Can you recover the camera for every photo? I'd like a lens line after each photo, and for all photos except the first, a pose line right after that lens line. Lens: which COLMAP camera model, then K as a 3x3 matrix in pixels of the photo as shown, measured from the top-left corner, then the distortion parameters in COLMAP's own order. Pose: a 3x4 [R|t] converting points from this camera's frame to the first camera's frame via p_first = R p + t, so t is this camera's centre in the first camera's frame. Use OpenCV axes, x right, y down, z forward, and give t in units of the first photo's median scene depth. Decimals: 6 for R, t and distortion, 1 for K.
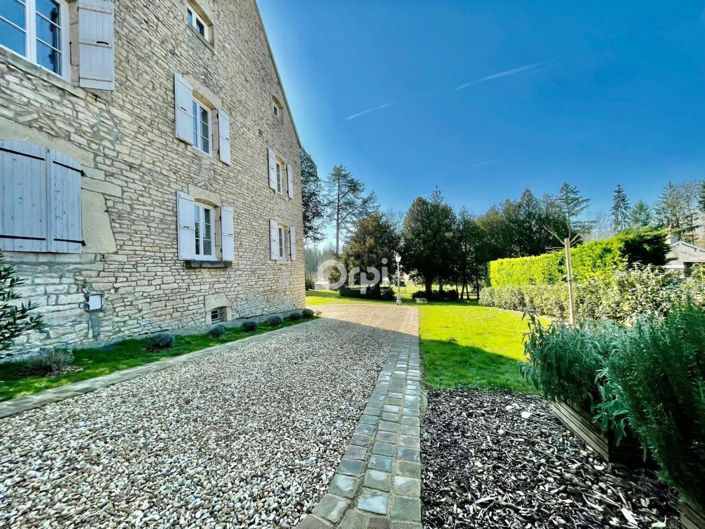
lens RADIAL K [[286.5, 0, 355.5], [0, 286.5, 264.1], [0, 0, 1]] dist [-0.003446, 0.000628]
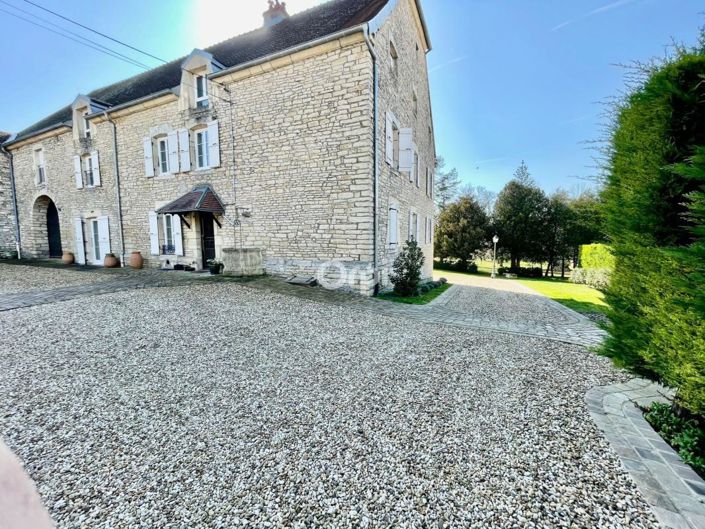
lens RADIAL K [[286.5, 0, 354.1], [0, 286.5, 263.7], [0, 0, 1]] dist [-0.003446, 0.000628]
pose [[0.979474, 0.049286, -0.195451, -0.494544], [-0.028052, 0.993541, 0.109953, -0.090724], [0.199608, -0.102214, 0.974530, -0.750688]]
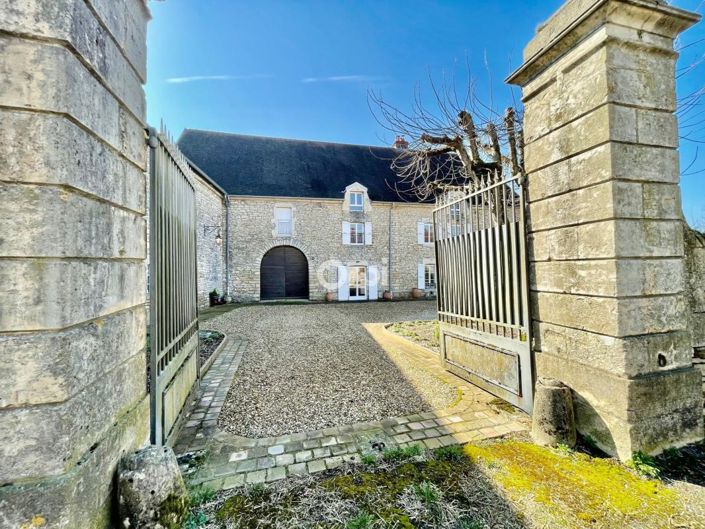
lens RADIAL K [[286.5, 0, 354.1], [0, 286.5, 263.6], [0, 0, 1]] dist [-0.003446, 0.000628]
pose [[0.899838, 0.033513, 0.434934, -3.346330], [-0.025871, 0.999389, -0.023483, -0.094118], [-0.435456, 0.009879, 0.900156, -1.494806]]
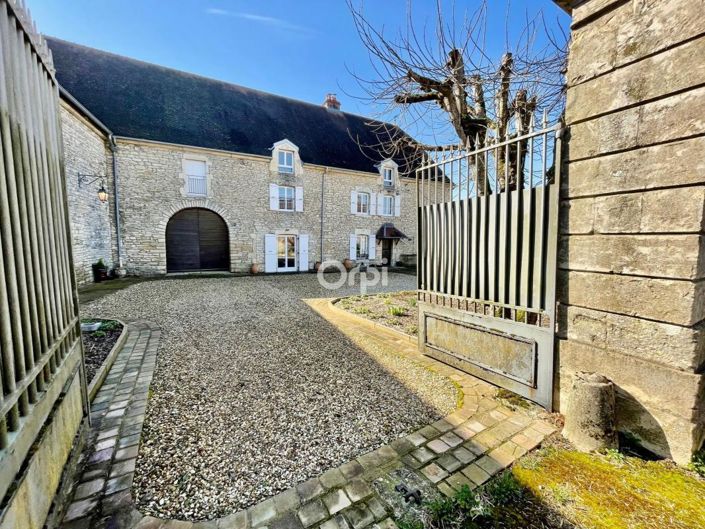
lens RADIAL K [[286.5, 0, 354.5], [0, 286.5, 263.1], [0, 0, 1]] dist [-0.003446, 0.000628]
pose [[0.744205, -0.011767, 0.667848, -3.355140], [-0.046807, 0.996468, 0.069715, -0.091430], [-0.666309, -0.083142, 0.741026, -1.335259]]
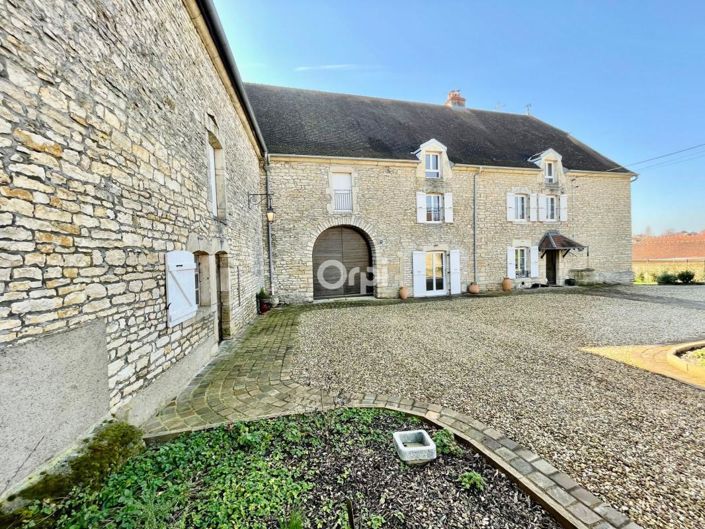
lens RADIAL K [[286.5, 0, 352.9], [0, 286.5, 261.9], [0, 0, 1]] dist [-0.003446, 0.000628]
pose [[0.888121, -0.004090, 0.459592, -3.571109], [-0.003228, 0.999880, 0.015137, -0.087562], [-0.459599, -0.014927, 0.888001, -0.745298]]
